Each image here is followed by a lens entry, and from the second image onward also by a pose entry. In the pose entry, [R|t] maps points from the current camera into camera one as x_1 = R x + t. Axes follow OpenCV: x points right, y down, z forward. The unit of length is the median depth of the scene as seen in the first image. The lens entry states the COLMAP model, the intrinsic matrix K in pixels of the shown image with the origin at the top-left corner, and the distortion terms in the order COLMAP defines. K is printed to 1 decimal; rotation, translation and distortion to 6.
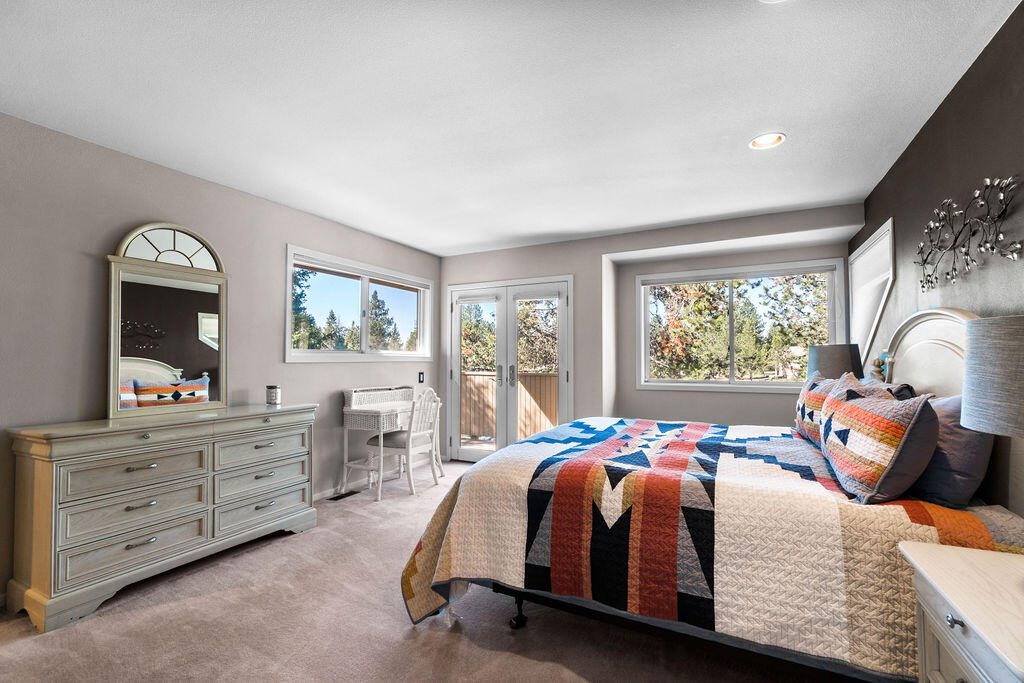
lens RADIAL K [[443.4, 0, 511.4], [0, 443.4, 350.3], [0, 0, 1]] dist [-0.003721, -0.000734]
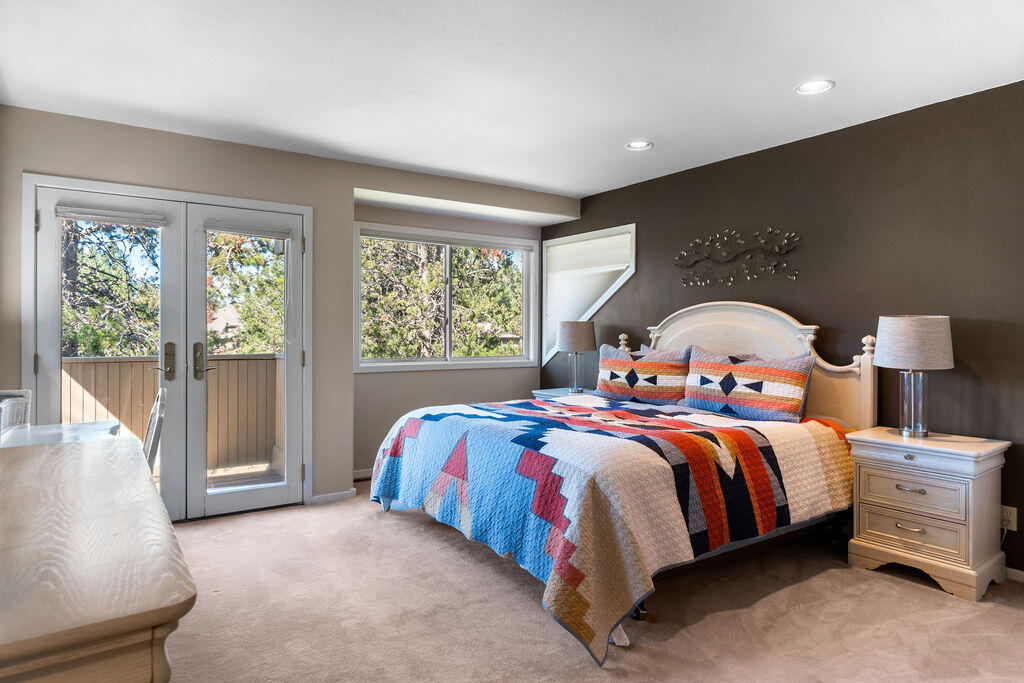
lens RADIAL K [[628.6, 0, 529.1], [0, 628.6, 337.4], [0, 0, 1]] dist [-0.006253, -0.000397]
pose [[0.463010, -0.002362, 0.886350, -1.443817], [-0.023323, 0.999618, 0.014847, 0.012952], [-0.886046, -0.027547, 0.462778, 0.683705]]
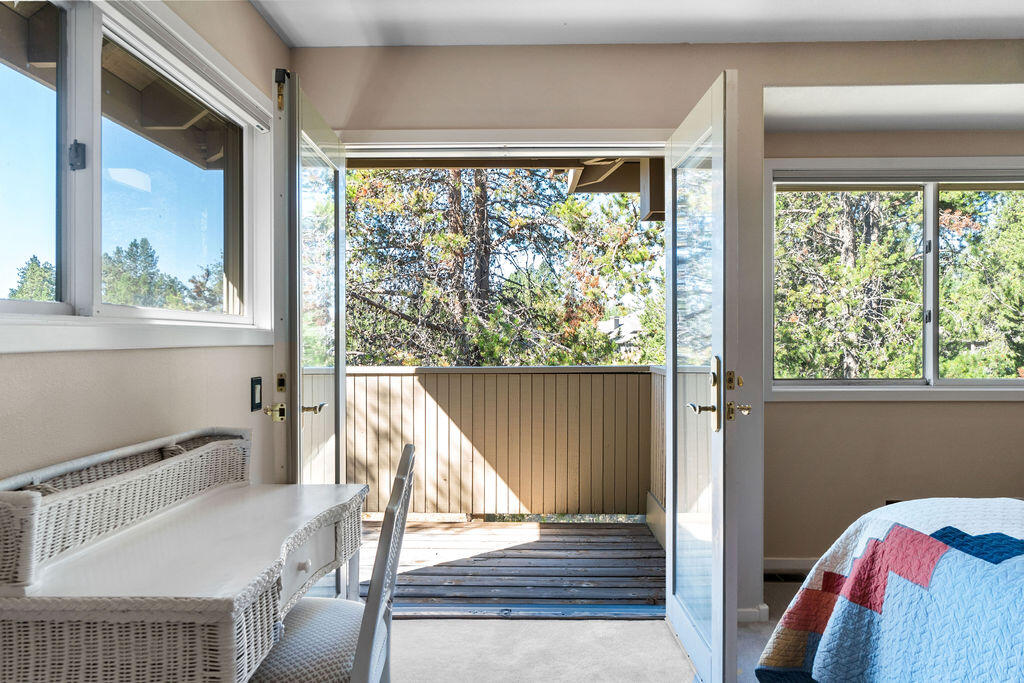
lens RADIAL K [[628.6, 0, 512.5], [0, 628.6, 341.2], [0, 0, 1]] dist [-0.006253, -0.000397]
pose [[0.900050, -0.001827, 0.435782, -0.672646], [-0.009978, 0.999643, 0.024800, 0.027398], [-0.435672, -0.026669, 0.899710, 1.441075]]
